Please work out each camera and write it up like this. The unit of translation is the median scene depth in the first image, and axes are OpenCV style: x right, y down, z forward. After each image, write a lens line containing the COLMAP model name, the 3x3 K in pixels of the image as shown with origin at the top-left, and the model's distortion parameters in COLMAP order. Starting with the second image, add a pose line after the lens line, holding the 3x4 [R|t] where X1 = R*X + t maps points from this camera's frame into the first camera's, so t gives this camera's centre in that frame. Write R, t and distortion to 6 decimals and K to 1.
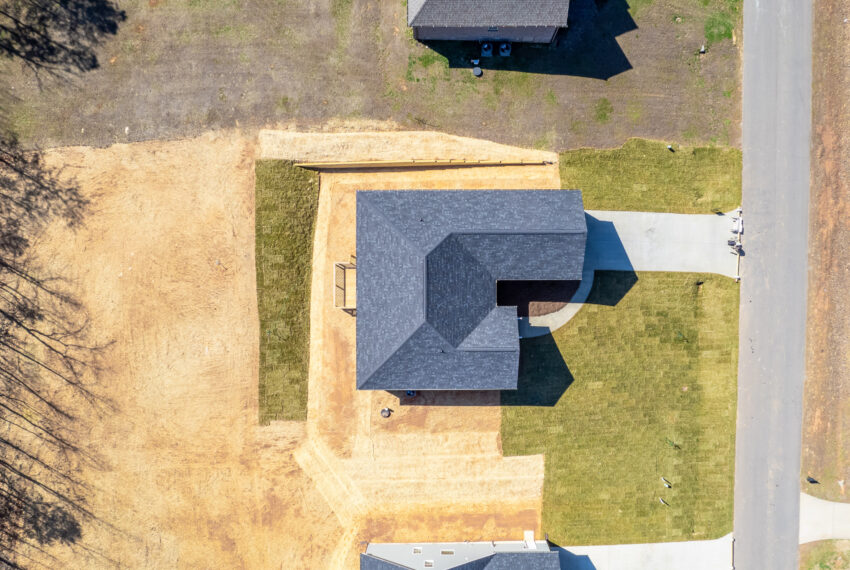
lens RADIAL K [[652.7, 0, 425.0], [0, 652.7, 285.0], [0, 0, 1]] dist [-0.066715, 0.058340]
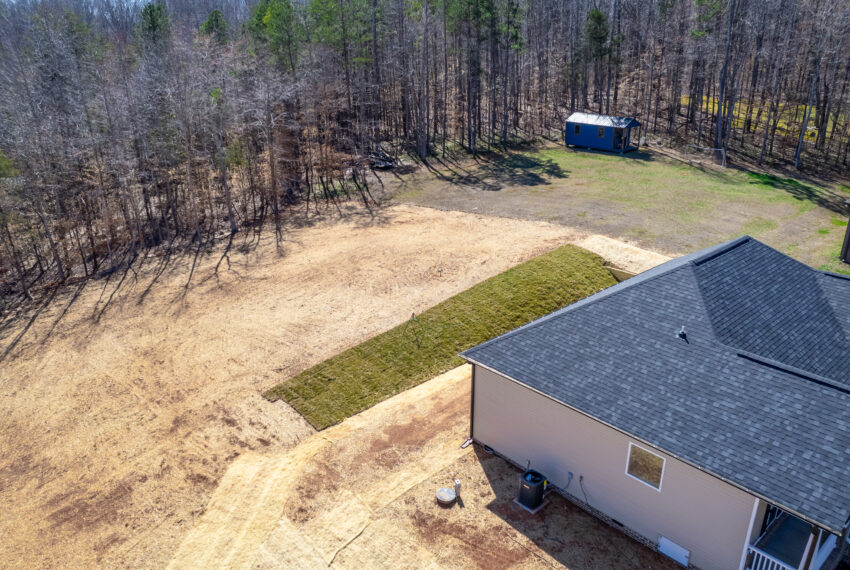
lens RADIAL K [[652.7, 0, 425.0], [0, 652.7, 285.0], [0, 0, 1]] dist [-0.066715, 0.058340]
pose [[0.669261, 0.263961, -0.694561, 0.175255], [-0.742700, 0.265403, -0.614783, 0.416843], [0.022060, 0.927300, 0.373667, 0.719368]]
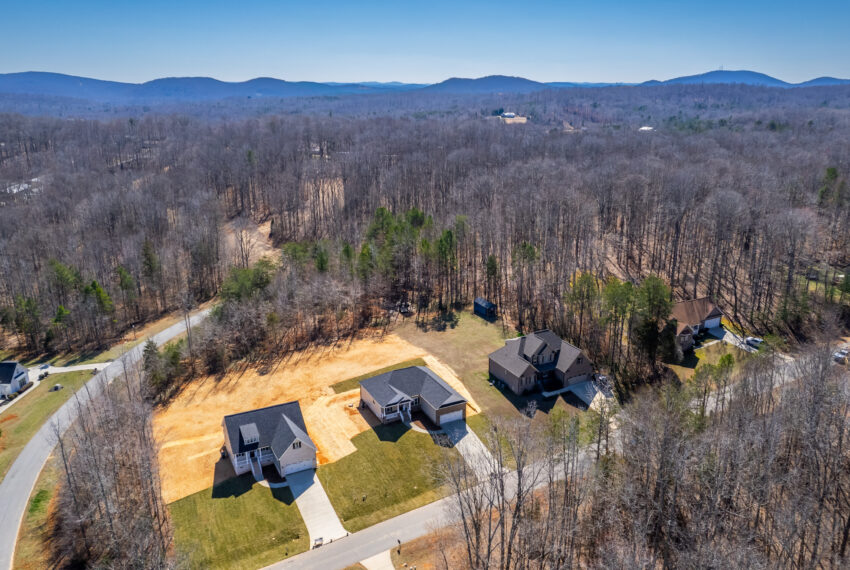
lens RADIAL K [[652.7, 0, 425.0], [0, 652.7, 285.0], [0, 0, 1]] dist [-0.066715, 0.058340]
pose [[0.447954, 0.264929, -0.853903, 1.970506], [-0.893678, 0.160477, -0.419030, 0.876471], [0.026019, 0.950820, 0.308648, -0.150204]]
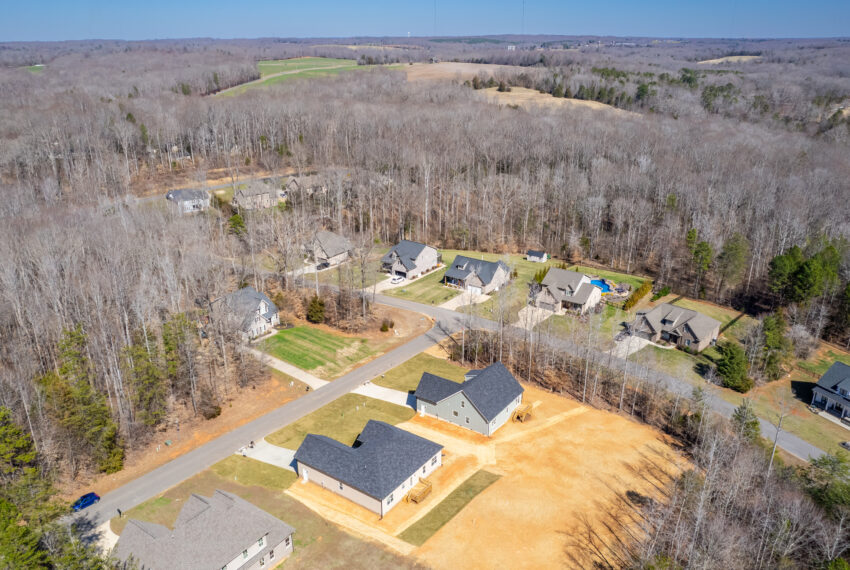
lens RADIAL K [[652.7, 0, 425.0], [0, 652.7, 285.0], [0, 0, 1]] dist [-0.066715, 0.058340]
pose [[-0.812278, -0.201747, 0.547268, -0.975470], [0.583249, -0.272981, 0.765050, -1.182345], [-0.004953, 0.940627, 0.339406, -0.143629]]
